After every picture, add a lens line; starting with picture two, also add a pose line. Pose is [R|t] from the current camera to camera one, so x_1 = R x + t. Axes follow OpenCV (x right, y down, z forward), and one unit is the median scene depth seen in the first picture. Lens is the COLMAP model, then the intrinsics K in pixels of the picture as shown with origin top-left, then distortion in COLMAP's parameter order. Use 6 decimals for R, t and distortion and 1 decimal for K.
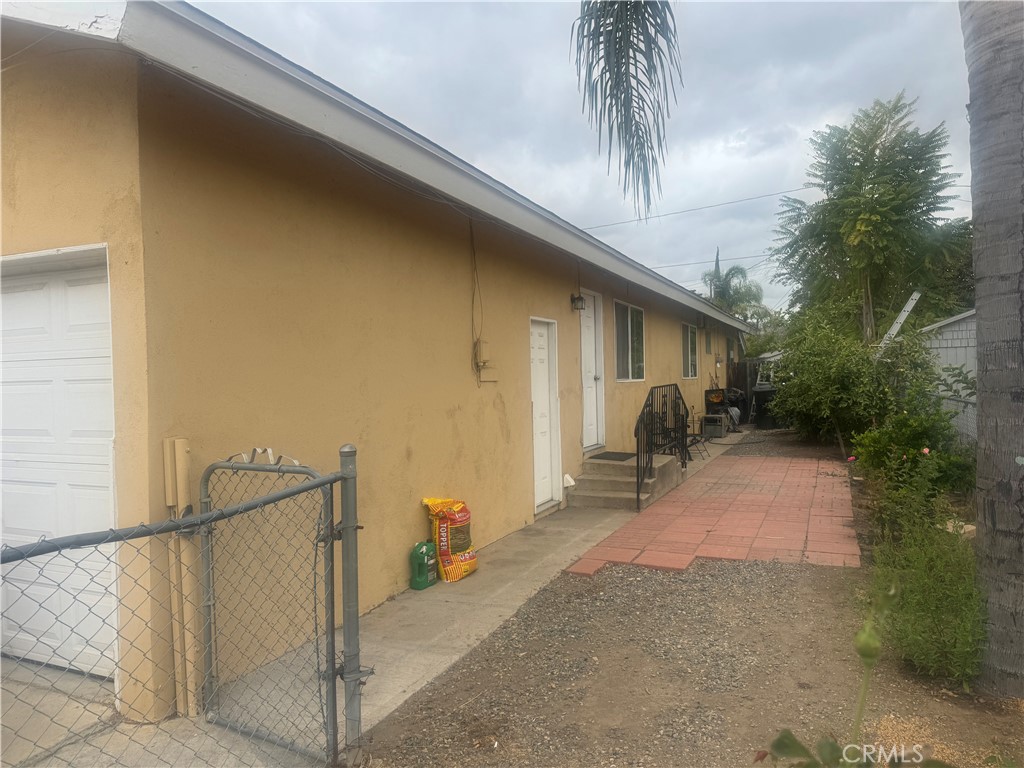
lens RADIAL K [[701.6, 0, 512.0], [0, 701.6, 384.0], [0, 0, 1]] dist [0.100328, -0.136137]
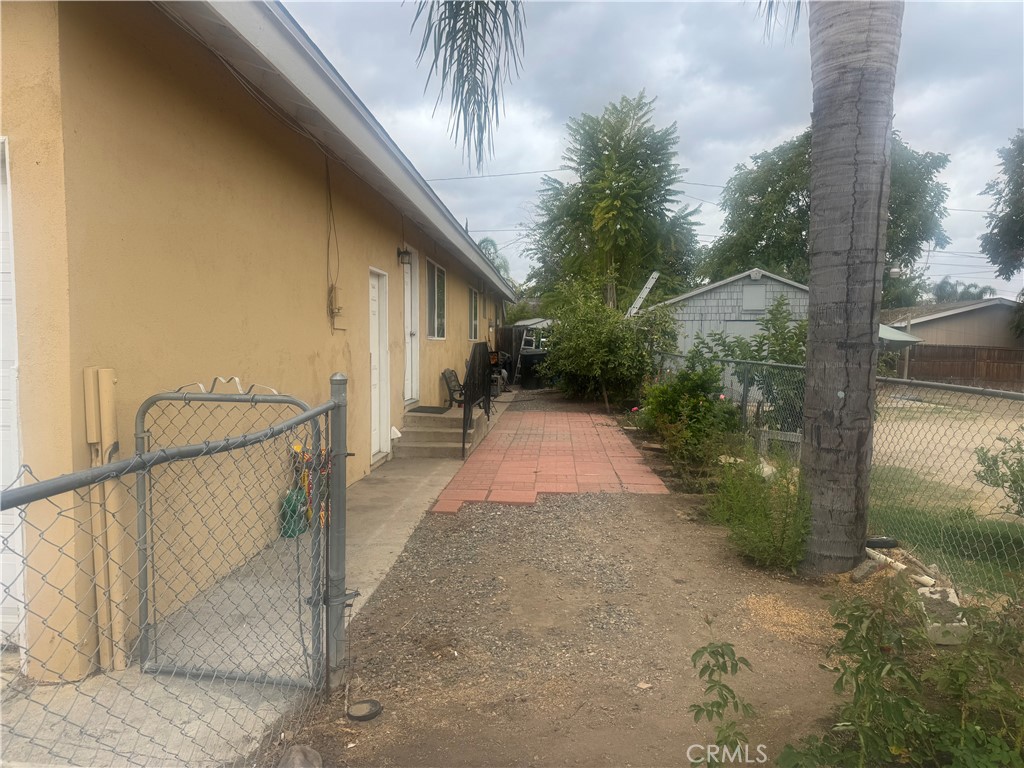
lens RADIAL K [[709.8, 0, 483.0], [0, 709.8, 390.5], [0, 0, 1]] dist [0.174800, -0.311656]
pose [[0.935338, 0.007884, 0.353667, -0.203535], [-0.026593, 0.998490, 0.048070, 0.028800], [-0.352754, -0.054367, 0.934135, -0.009871]]
